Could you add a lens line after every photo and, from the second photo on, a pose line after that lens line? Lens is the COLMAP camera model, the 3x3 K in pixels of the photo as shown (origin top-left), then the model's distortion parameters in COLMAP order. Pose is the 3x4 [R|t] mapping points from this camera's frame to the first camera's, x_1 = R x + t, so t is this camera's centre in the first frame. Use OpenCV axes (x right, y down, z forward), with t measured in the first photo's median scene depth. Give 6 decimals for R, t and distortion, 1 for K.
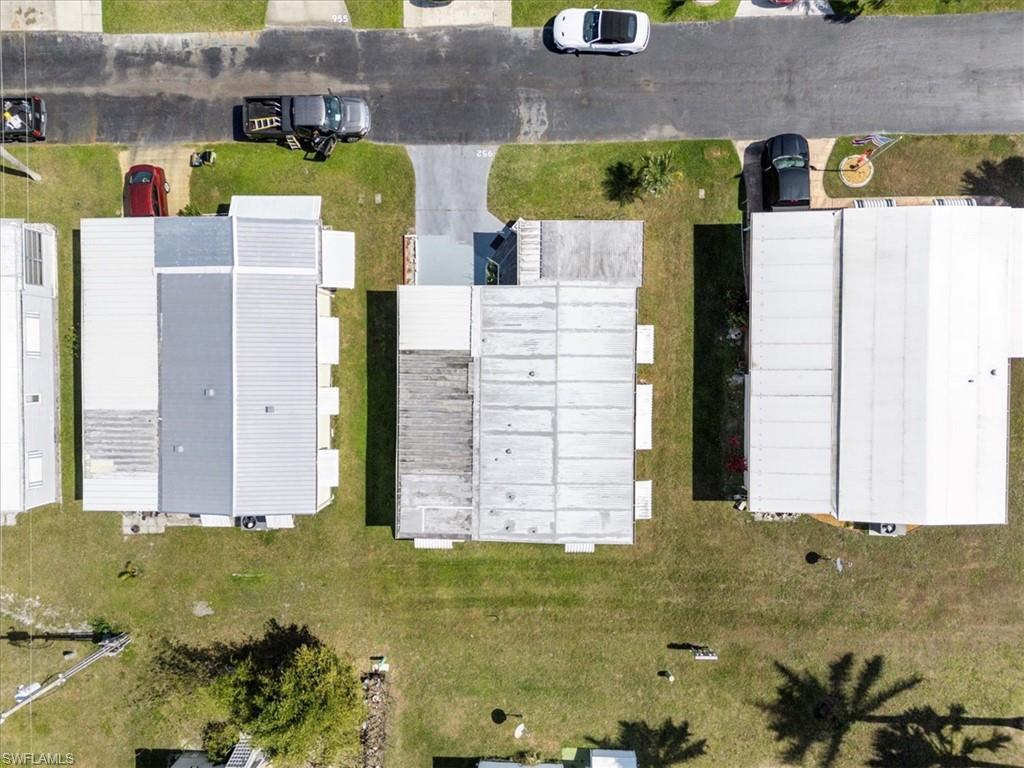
lens RADIAL K [[748.5, 0, 513.3], [0, 748.5, 381.4], [0, 0, 1]] dist [0.063760, -0.067156]
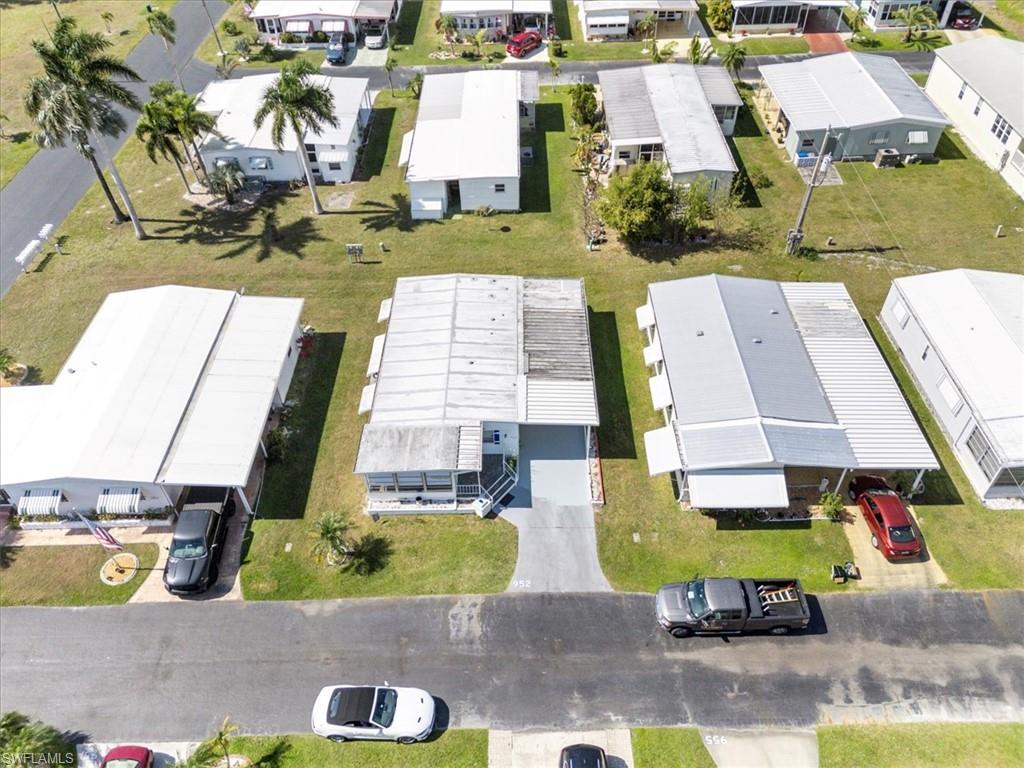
lens RADIAL K [[748.5, 0, 513.3], [0, 748.5, 381.4], [0, 0, 1]] dist [0.063760, -0.067156]
pose [[-0.998099, 0.048995, 0.037376, -0.073227], [-0.008892, -0.714681, 0.699394, -0.752691], [0.060979, 0.697733, 0.713758, 0.202478]]
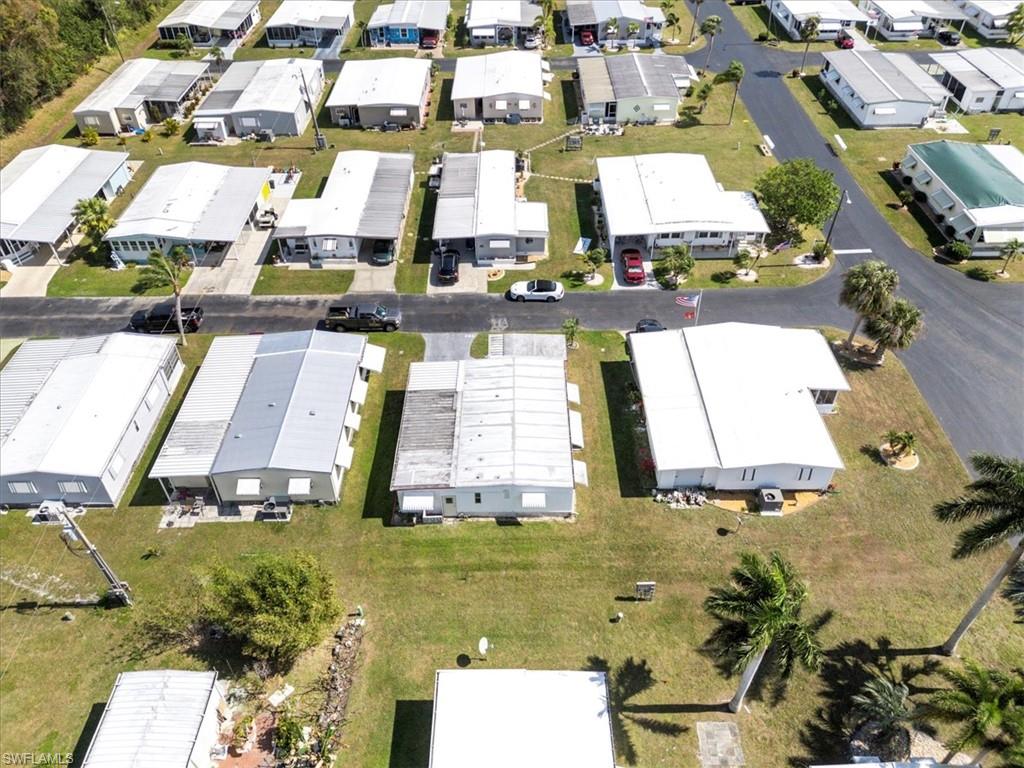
lens RADIAL K [[749.3, 0, 515.4], [0, 749.3, 386.0], [0, 0, 1]] dist [0.074996, -0.093339]
pose [[0.999365, 0.017712, 0.030933, 0.013523], [0.012213, 0.645141, -0.763966, 1.016806], [-0.033488, 0.763858, 0.644515, 0.029340]]
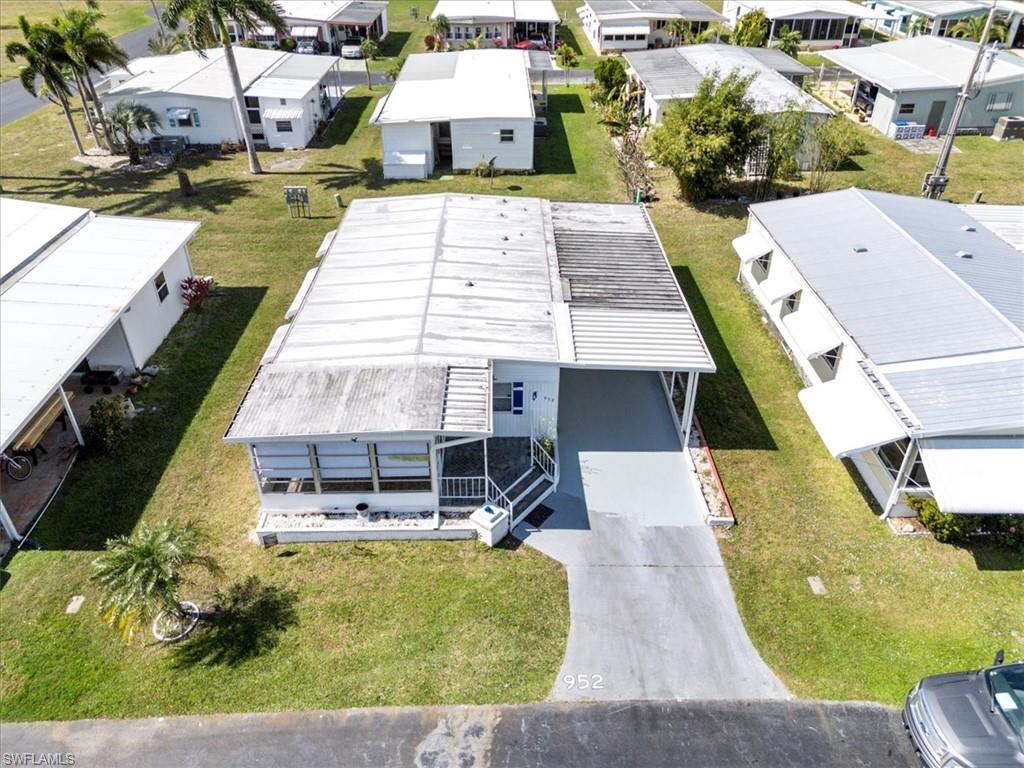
lens RADIAL K [[751.4, 0, 512.0], [0, 751.4, 384.0], [0, 0, 1]] dist [0.027055, -0.011851]
pose [[-0.998906, 0.046199, 0.007263, -0.011095], [-0.020550, -0.573110, 0.819221, -0.535620], [0.042009, 0.818175, 0.573432, 0.648790]]
